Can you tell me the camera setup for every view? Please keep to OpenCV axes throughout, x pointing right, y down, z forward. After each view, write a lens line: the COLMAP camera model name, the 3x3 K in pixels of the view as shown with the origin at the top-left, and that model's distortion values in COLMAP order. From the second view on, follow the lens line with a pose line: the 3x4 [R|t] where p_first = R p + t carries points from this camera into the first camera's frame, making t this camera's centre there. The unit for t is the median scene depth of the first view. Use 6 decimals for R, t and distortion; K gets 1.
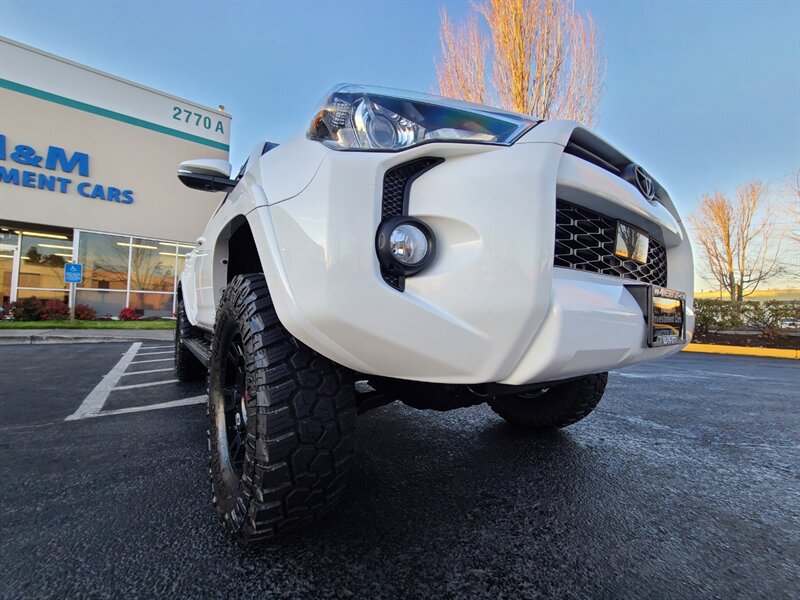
lens RADIAL K [[328.5, 0, 400.0], [0, 328.5, 300.0], [0, 0, 1]] dist [0.002236, 0.000431]
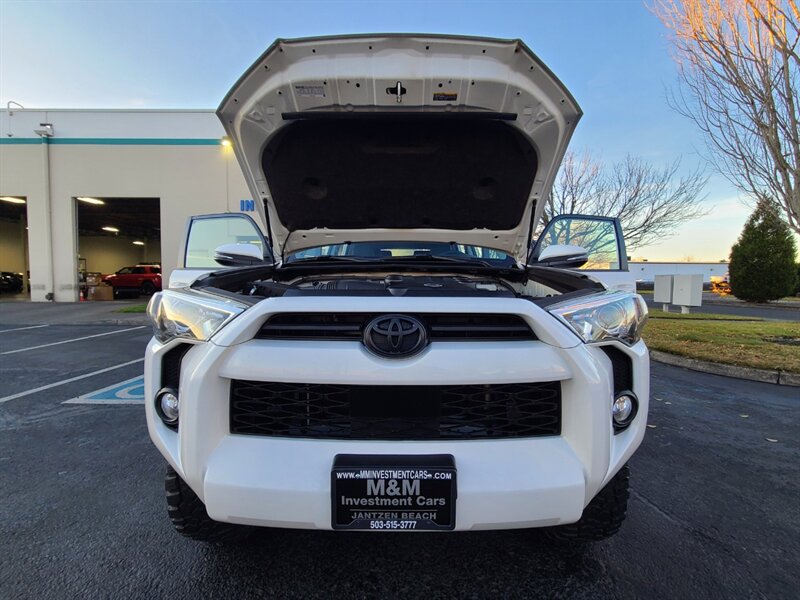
lens RADIAL K [[348.2, 0, 402.2], [0, 348.2, 296.9], [0, 0, 1]] dist [-0.001240, -0.000076]
pose [[0.800391, 0.009119, -0.599409, 1.539833], [0.038456, 0.997044, 0.066519, -0.615546], [0.598243, -0.076291, 0.797674, 0.305030]]
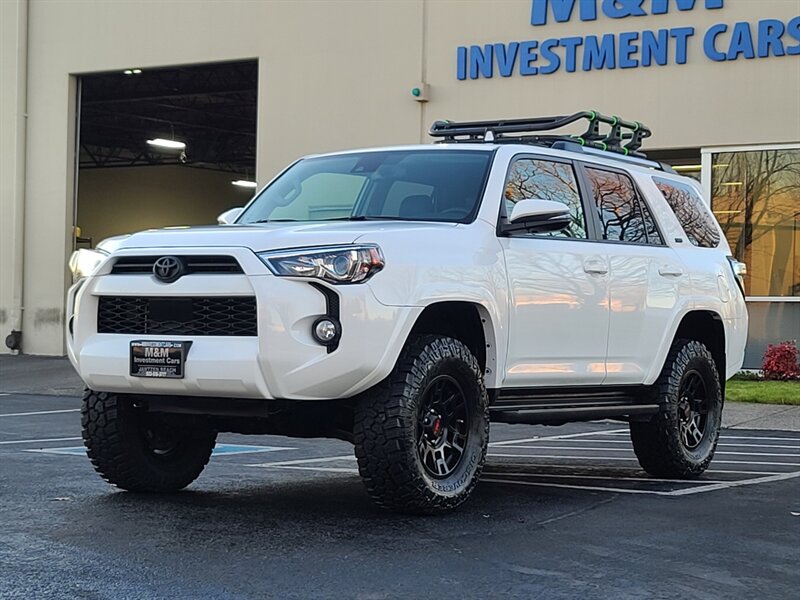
lens RADIAL K [[1717.6, 0, 400.0], [0, 1717.6, 300.0], [0, 0, 1]] dist [0.021498, 0.138741]
pose [[0.349998, -0.030625, -0.936250, 9.819886], [0.032879, 0.999251, -0.020394, -0.030955], [0.936173, -0.023645, 0.350743, -0.892737]]
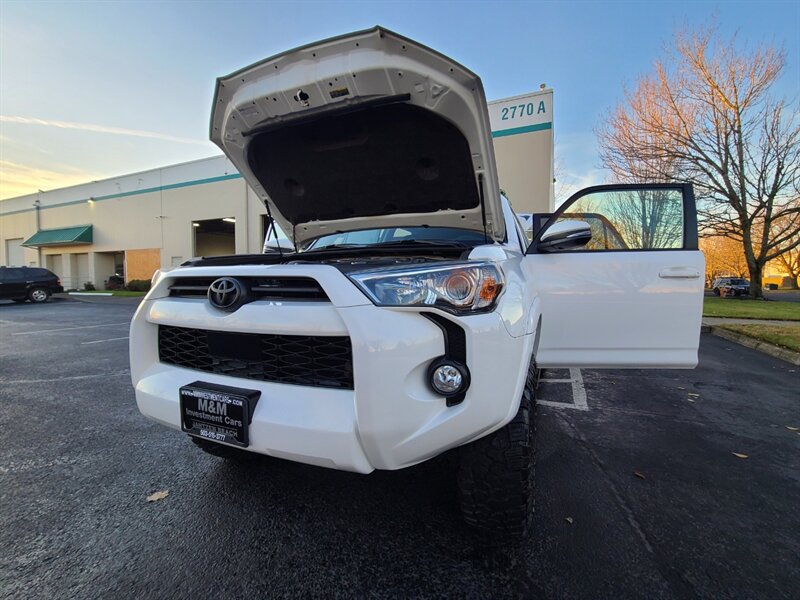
lens RADIAL K [[348.2, 0, 402.2], [0, 348.2, 296.9], [0, 0, 1]] dist [-0.001240, -0.000076]
pose [[0.497264, 0.022317, -0.867312, 2.456651], [0.048953, 0.997355, 0.053730, -0.451583], [0.866217, -0.069175, 0.494856, 1.072928]]
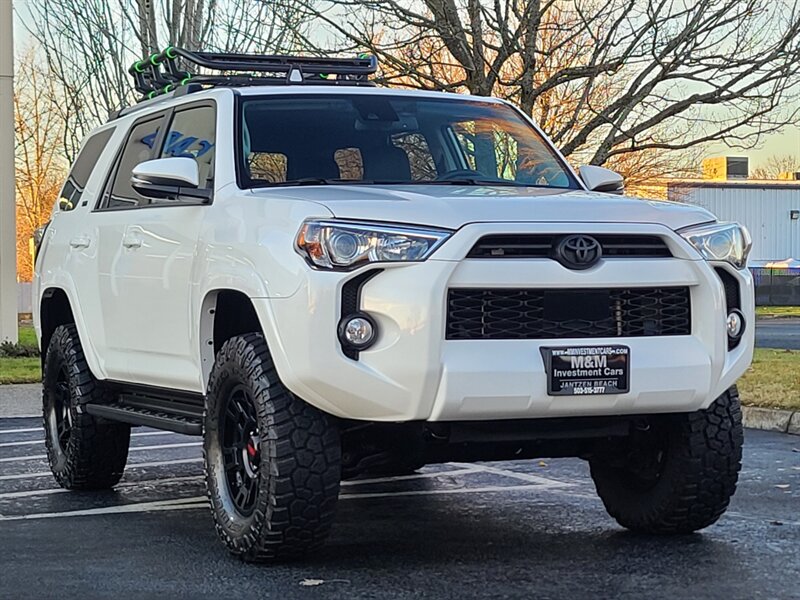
lens RADIAL K [[1923.6, 0, 400.0], [0, 1923.6, 300.0], [0, 0, 1]] dist [0.131965, 0.595961]
pose [[0.970507, -0.026421, -0.239621, 2.021537], [0.039217, 0.998039, 0.048787, -0.633590], [0.237862, -0.056746, 0.969640, -6.556946]]
